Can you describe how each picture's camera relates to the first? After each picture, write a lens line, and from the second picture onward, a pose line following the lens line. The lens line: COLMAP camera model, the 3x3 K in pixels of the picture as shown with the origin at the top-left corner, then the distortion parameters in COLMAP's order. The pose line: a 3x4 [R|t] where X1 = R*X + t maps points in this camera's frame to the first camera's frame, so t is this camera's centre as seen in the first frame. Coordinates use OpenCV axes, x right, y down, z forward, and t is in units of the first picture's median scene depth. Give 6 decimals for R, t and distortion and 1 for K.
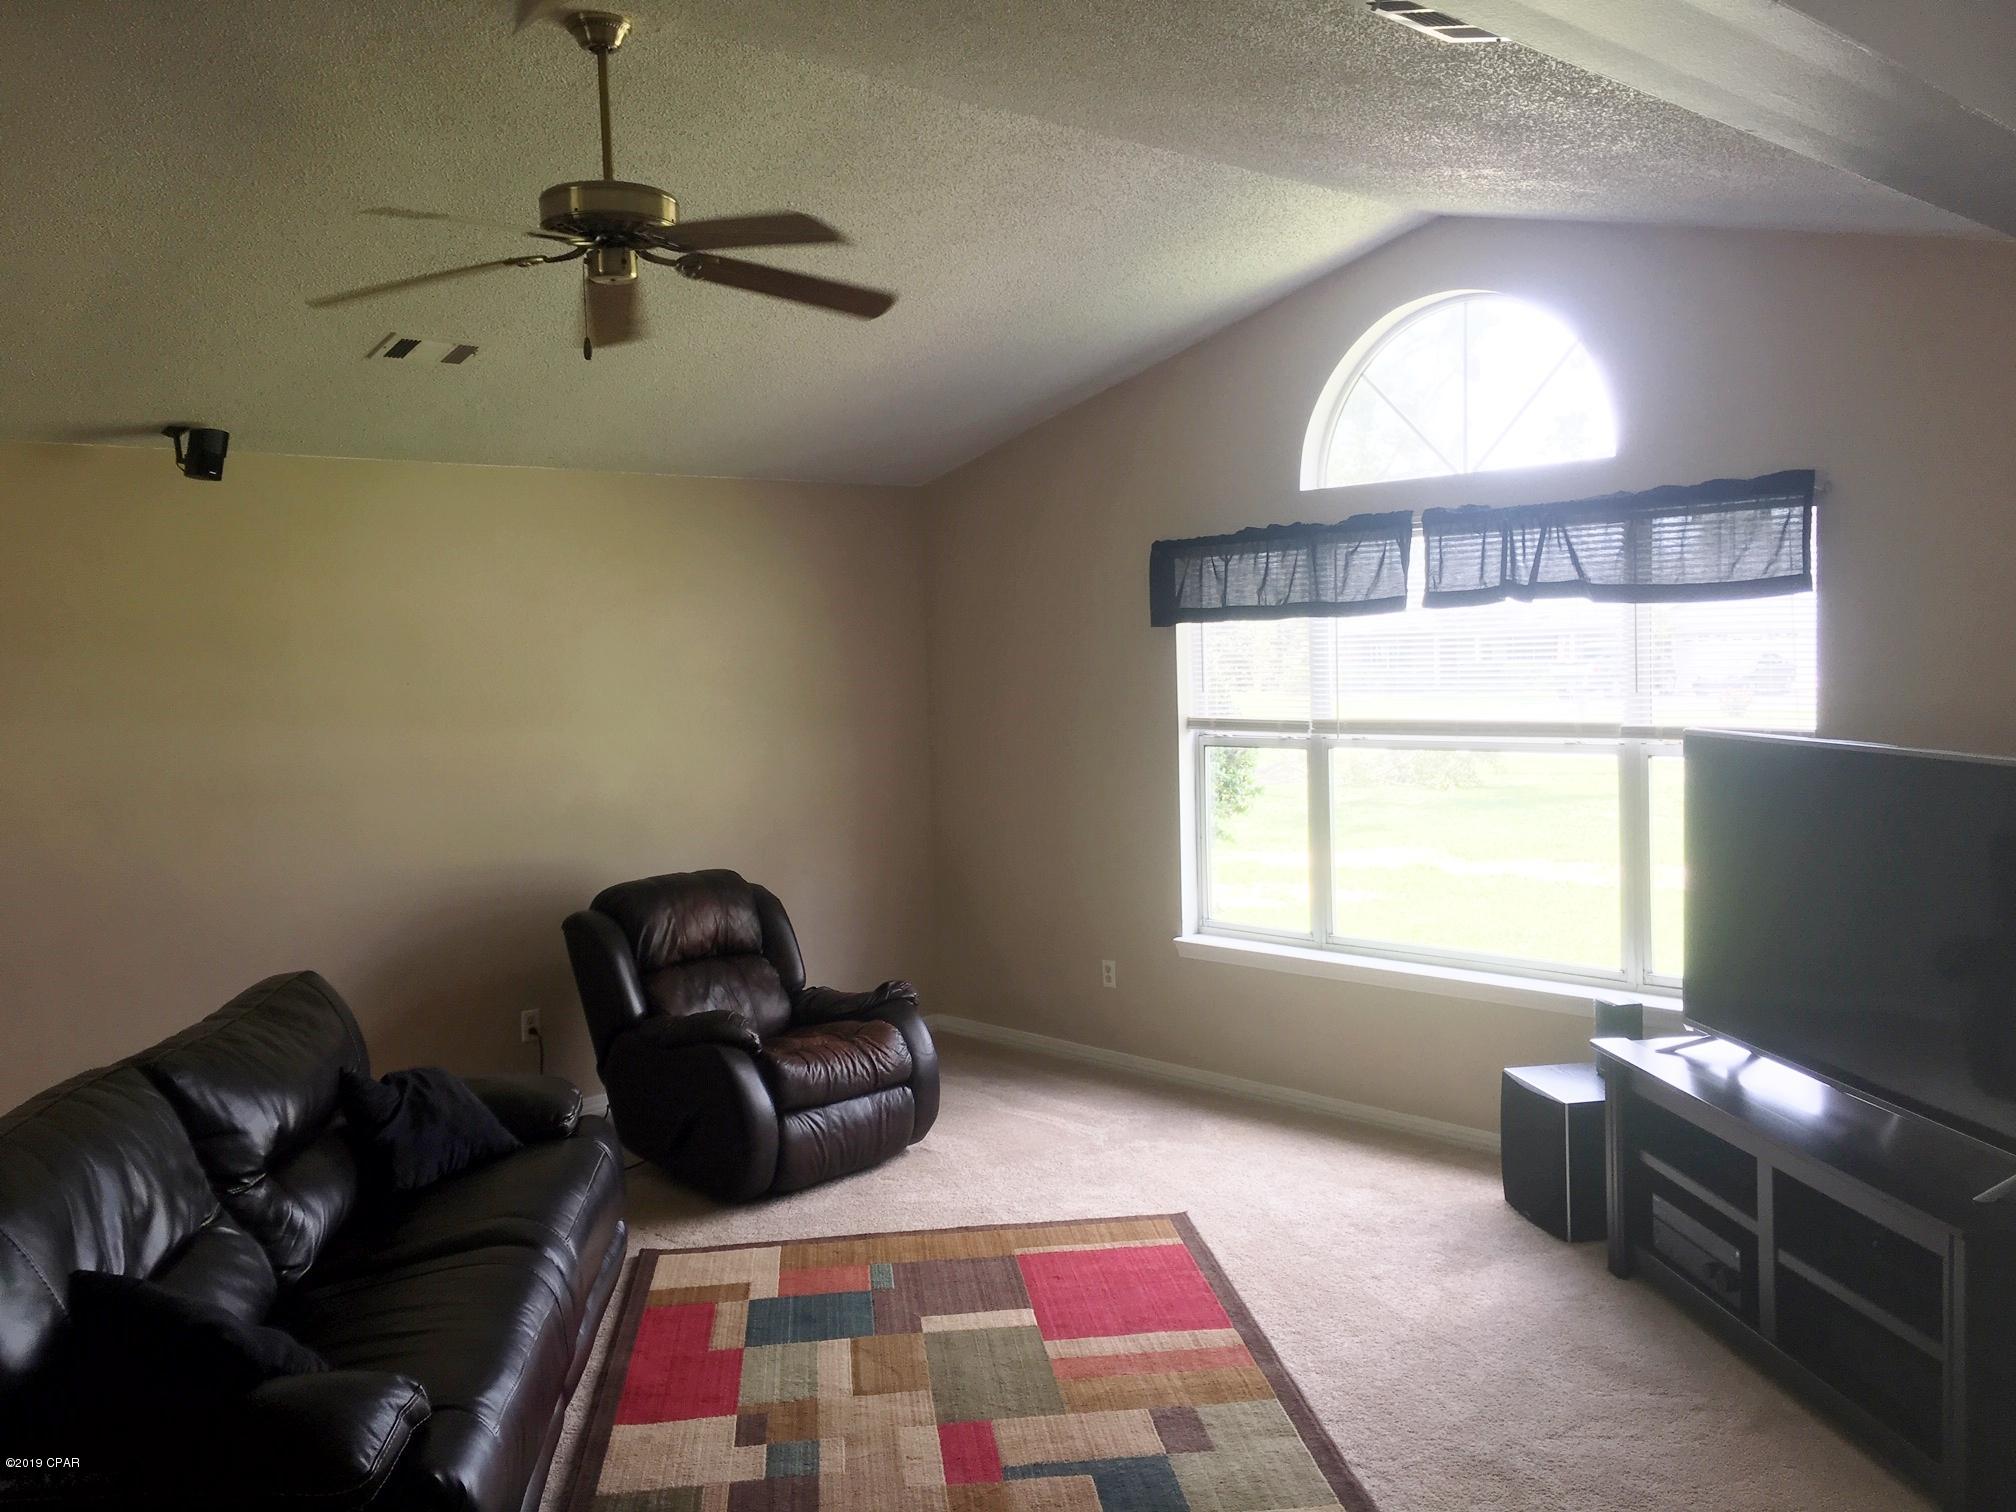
lens RADIAL K [[1714.3, 0, 1005.4], [0, 1714.3, 759.5], [0, 0, 1]] dist [0.081080, -0.118014]
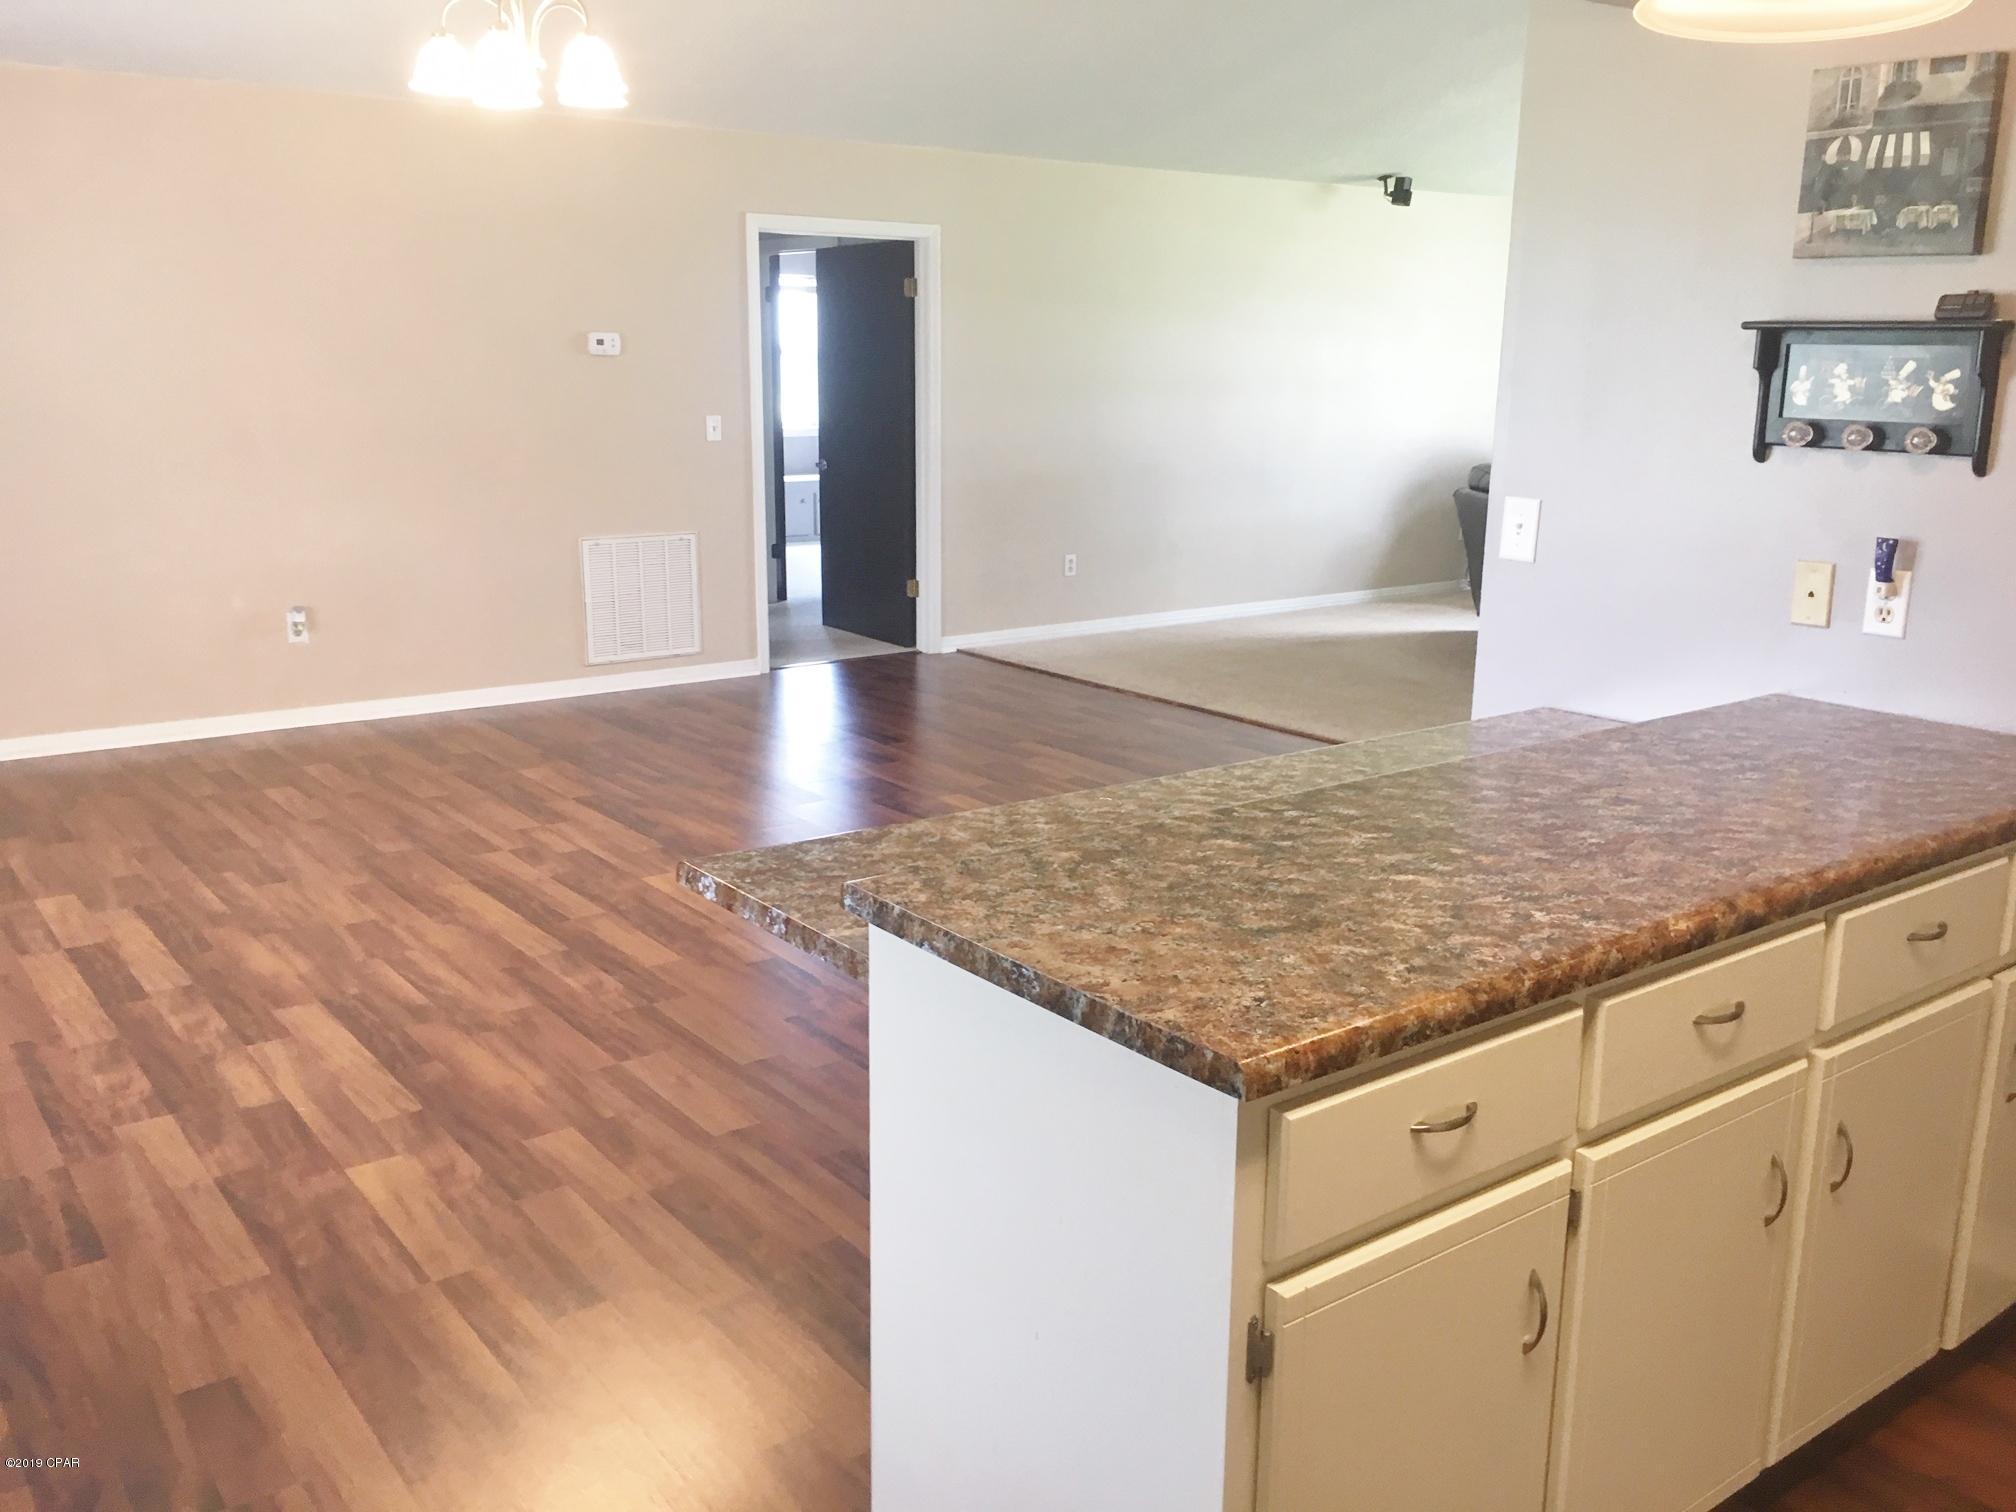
lens RADIAL K [[1714.3, 0, 1005.4], [0, 1714.3, 759.5], [0, 0, 1]] dist [0.081080, -0.118014]
pose [[0.992488, 0.064168, -0.104161, -0.601113], [-0.046345, 0.985153, 0.165304, 0.127676], [0.113222, -0.159235, 0.980727, -0.898222]]
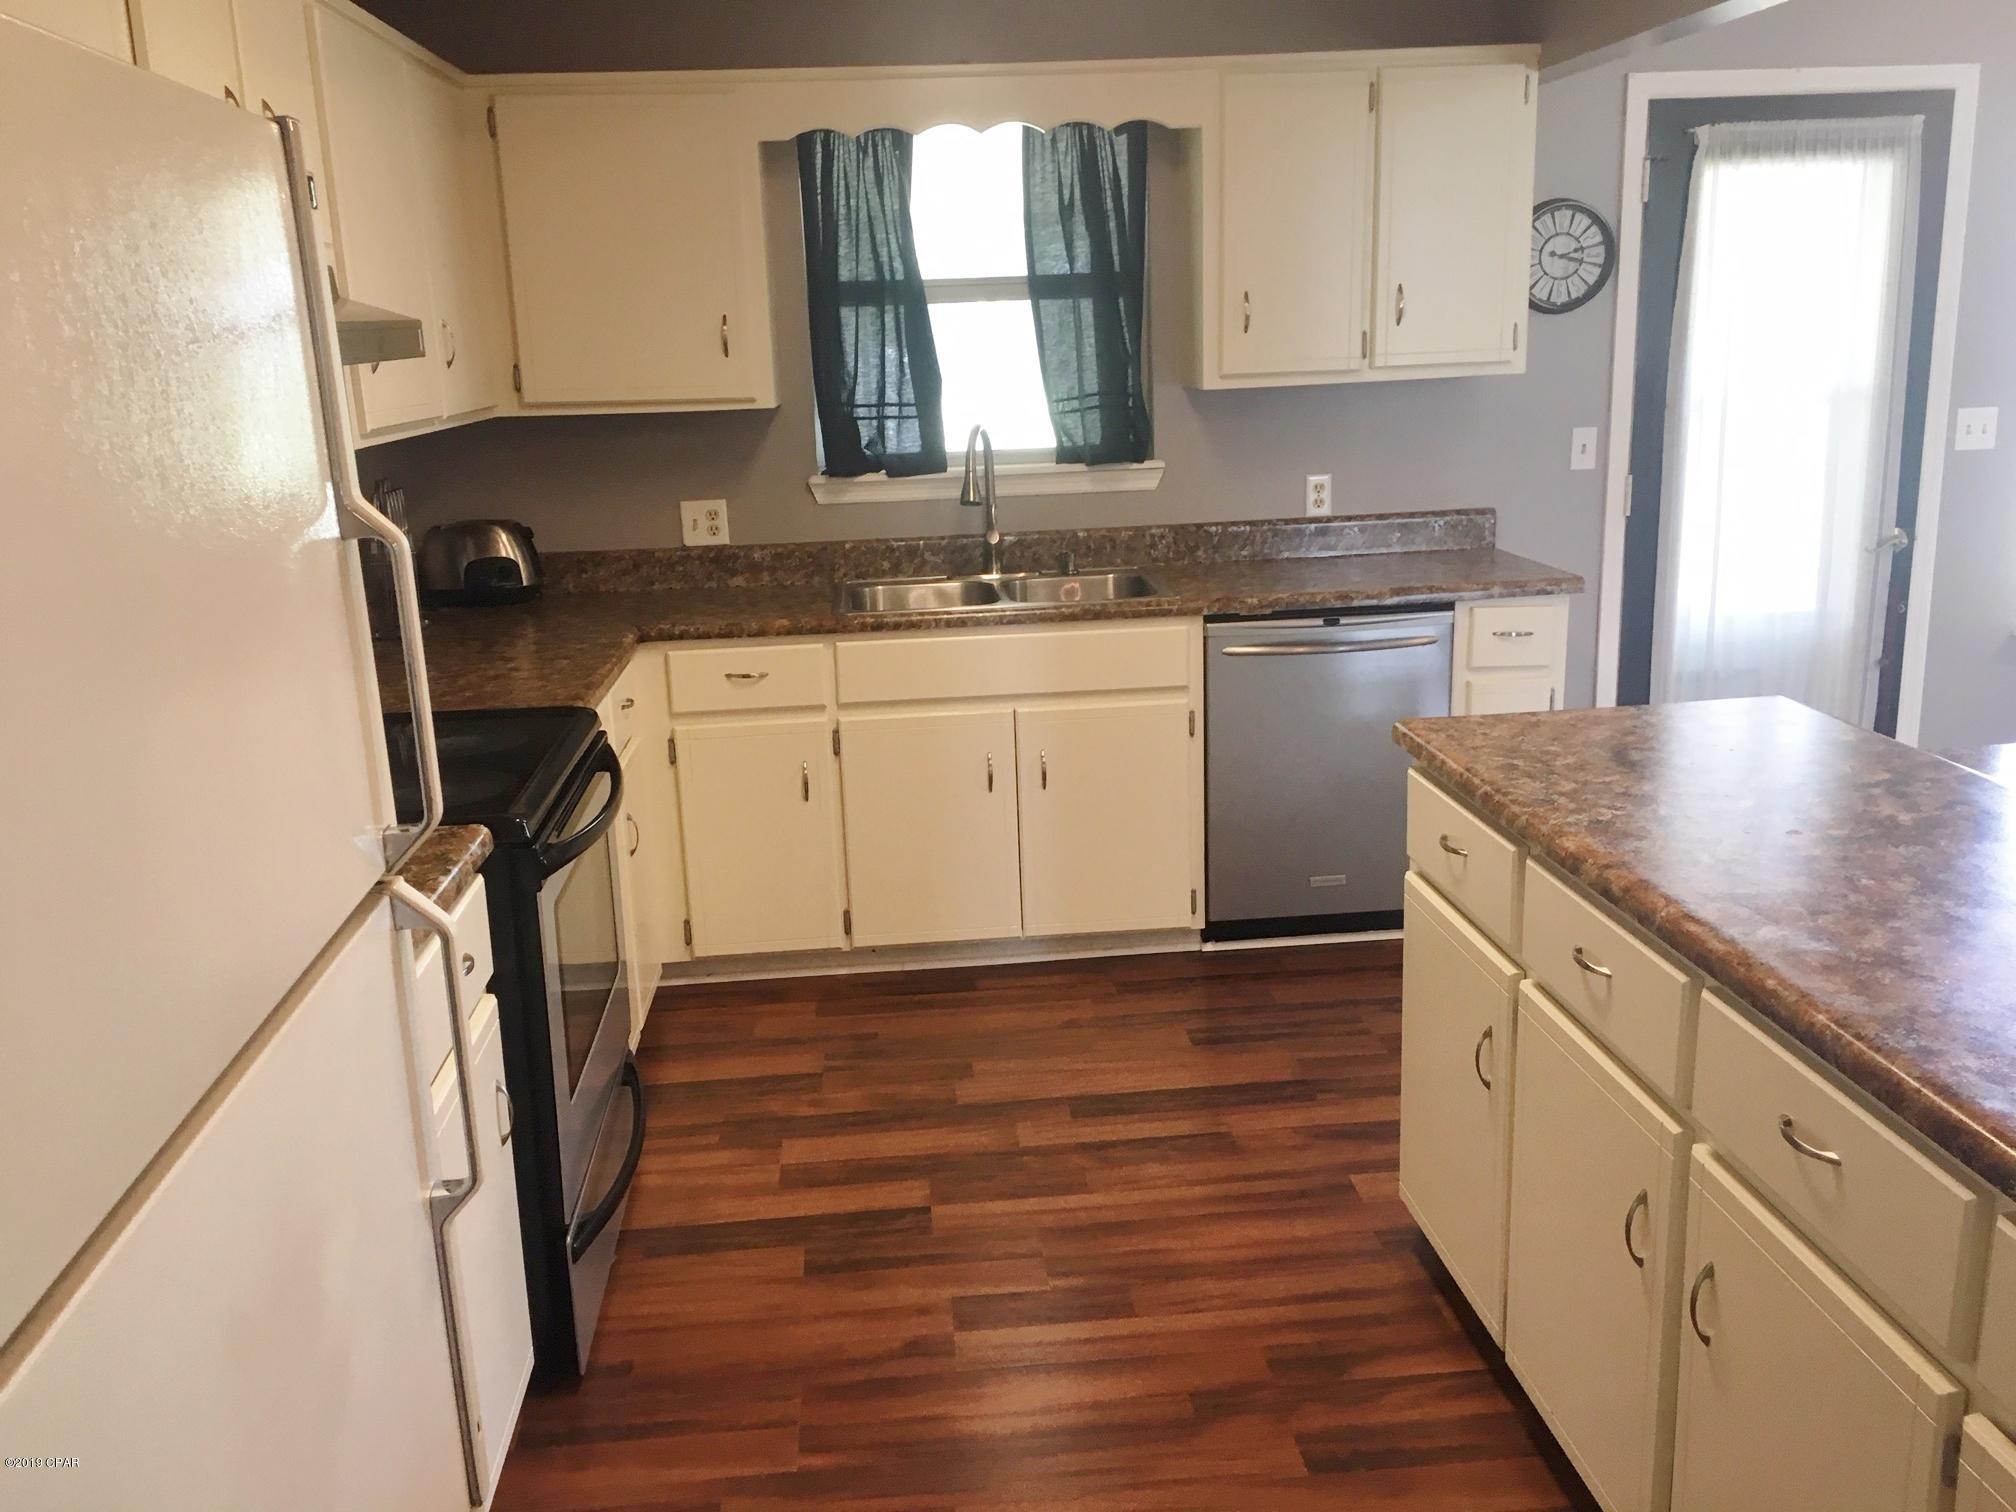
lens RADIAL K [[1714.3, 0, 1005.4], [0, 1714.3, 759.5], [0, 0, 1]] dist [0.081080, -0.118014]
pose [[-0.622773, 0.242072, -0.744013, -0.156856], [0.002173, 0.951465, 0.307750, 0.075147], [0.782399, 0.190042, -0.593073, -0.442784]]
